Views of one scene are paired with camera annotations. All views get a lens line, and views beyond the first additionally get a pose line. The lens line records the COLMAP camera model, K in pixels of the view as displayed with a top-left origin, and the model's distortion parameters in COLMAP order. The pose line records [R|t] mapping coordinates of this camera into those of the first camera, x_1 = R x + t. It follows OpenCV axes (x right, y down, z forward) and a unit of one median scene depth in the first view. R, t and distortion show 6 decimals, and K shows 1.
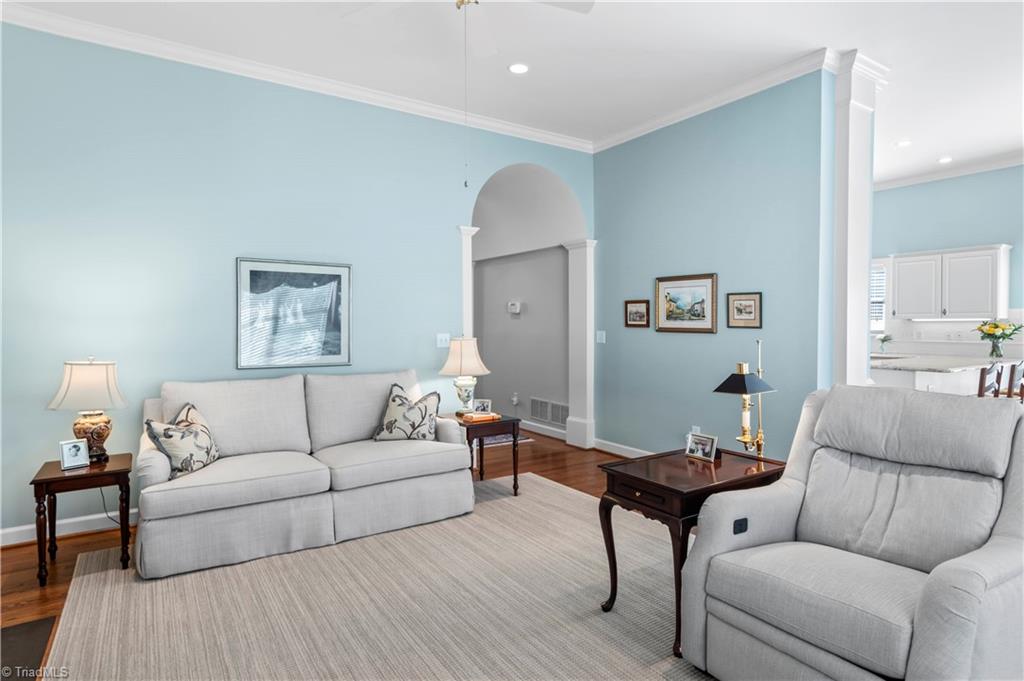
lens RADIAL K [[560.5, 0, 537.3], [0, 560.5, 334.3], [0, 0, 1]] dist [0.001199, 0.002837]
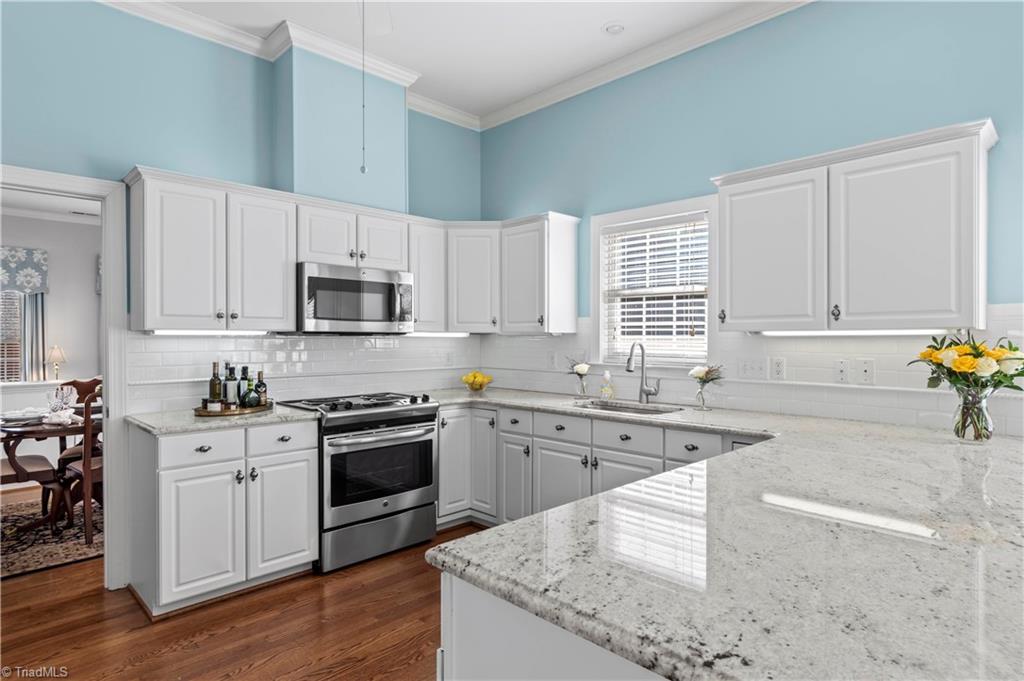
lens RADIAL K [[560.5, 0, 534.4], [0, 560.5, 345.2], [0, 0, 1]] dist [0.001199, 0.002837]
pose [[0.980870, -0.003902, 0.194623, 0.467606], [0.005089, 0.999971, -0.005596, -0.017007], [-0.194595, 0.006479, 0.980862, 0.693005]]
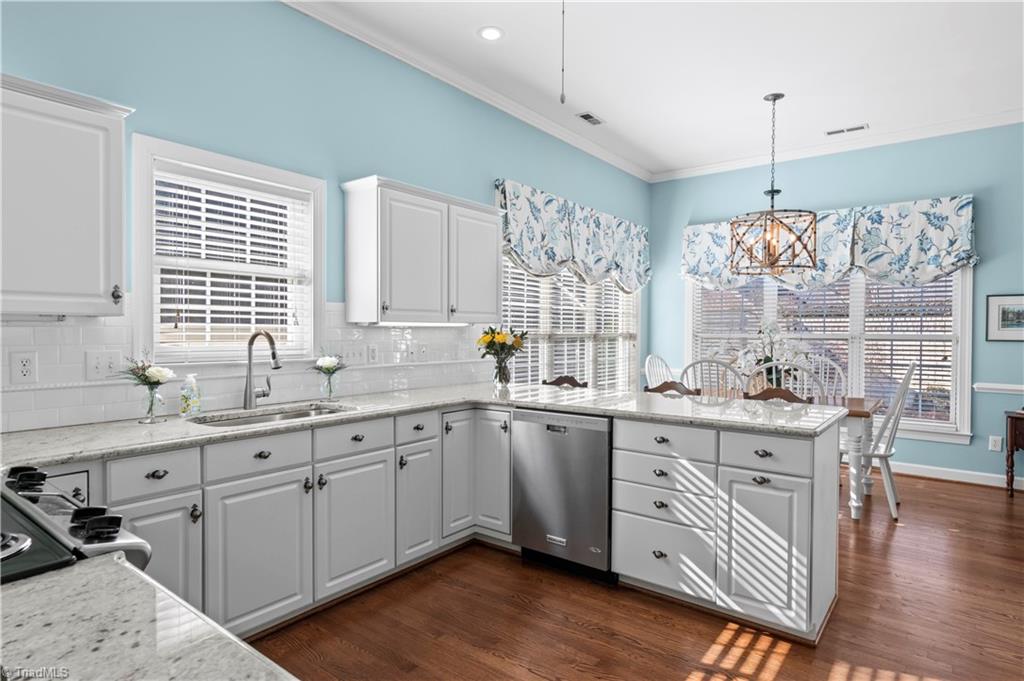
lens RADIAL K [[560.5, 0, 526.4], [0, 560.5, 340.0], [0, 0, 1]] dist [0.001199, 0.002837]
pose [[-0.307546, -0.018859, 0.951346, 0.193003], [0.013669, 0.999613, 0.024234, -0.024074], [-0.951435, 0.020457, -0.307169, 1.151170]]
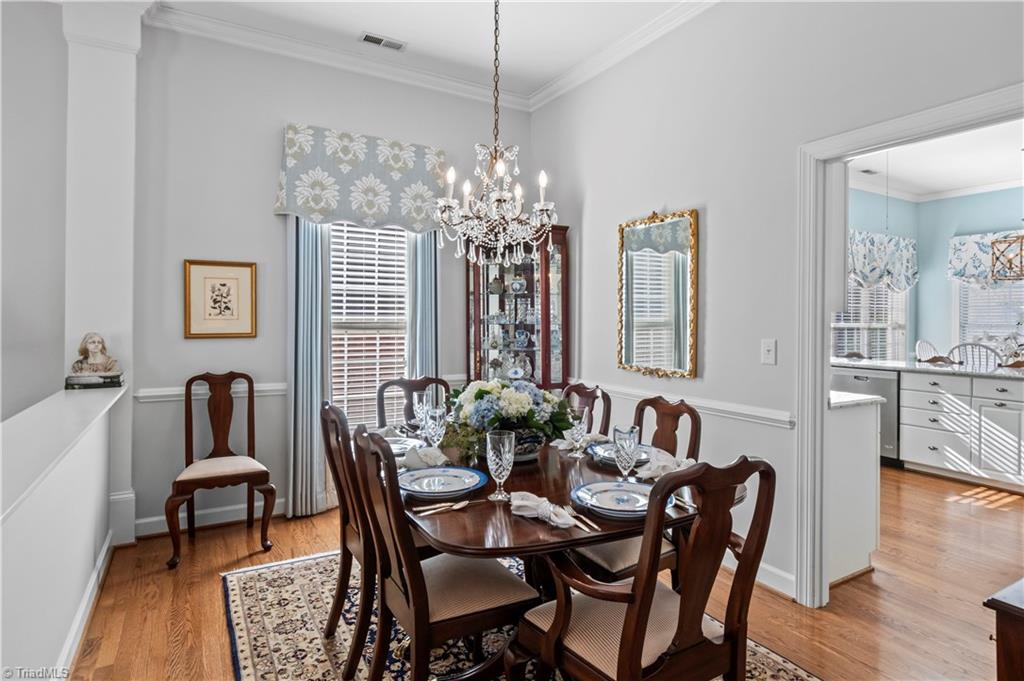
lens RADIAL K [[560.5, 0, 526.6], [0, 560.5, 316.1], [0, 0, 1]] dist [0.001199, 0.002837]
pose [[0.066559, 0.005984, 0.997765, -0.219238], [0.014490, 0.999871, -0.006963, -0.030233], [-0.997677, 0.014921, 0.066464, 1.415015]]
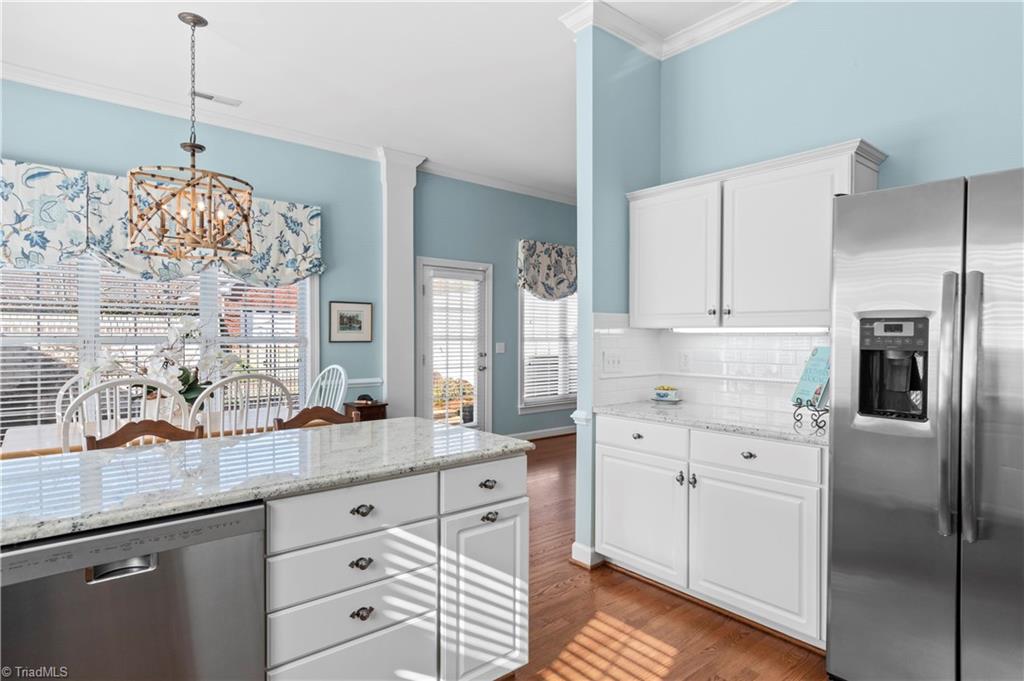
lens RADIAL K [[560.5, 0, 534.8], [0, 560.5, 342.5], [0, 0, 1]] dist [0.001199, 0.002837]
pose [[-0.994349, -0.003022, -0.106118, 0.505296], [-0.006667, 0.999399, 0.034012, -0.026263], [0.105951, 0.034527, -0.993772, 1.196029]]
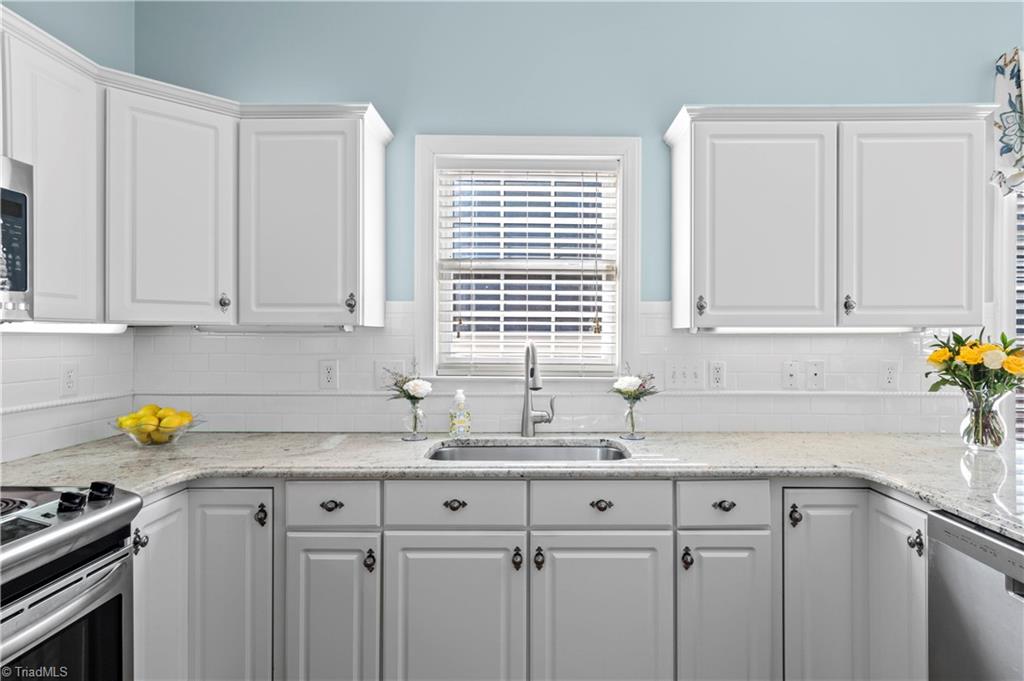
lens RADIAL K [[560.5, 0, 530.5], [0, 560.5, 336.8], [0, 0, 1]] dist [0.001199, 0.002837]
pose [[0.573993, -0.003380, 0.818853, 0.386073], [0.015269, 0.999862, -0.006576, -0.023612], [-0.818718, 0.016278, 0.573966, 1.011688]]
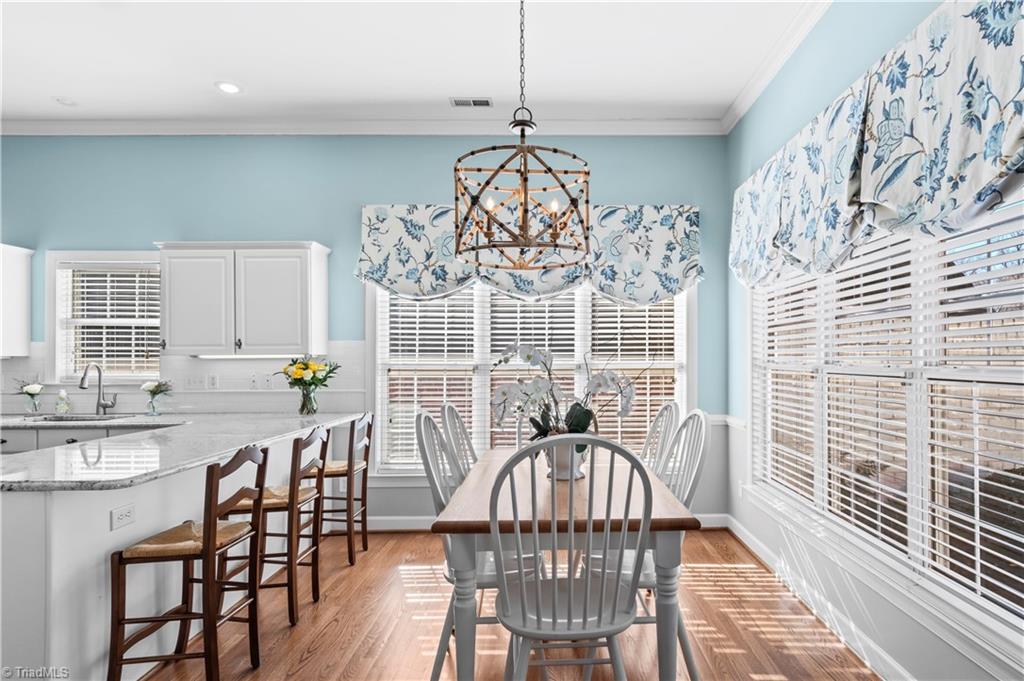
lens RADIAL K [[560.5, 0, 547.7], [0, 560.5, 355.0], [0, 0, 1]] dist [0.001199, 0.002837]
pose [[0.568968, 0.000428, 0.822360, 0.434736], [0.021402, 0.999653, -0.015327, -0.011471], [-0.822081, 0.026321, 0.568762, 0.395717]]
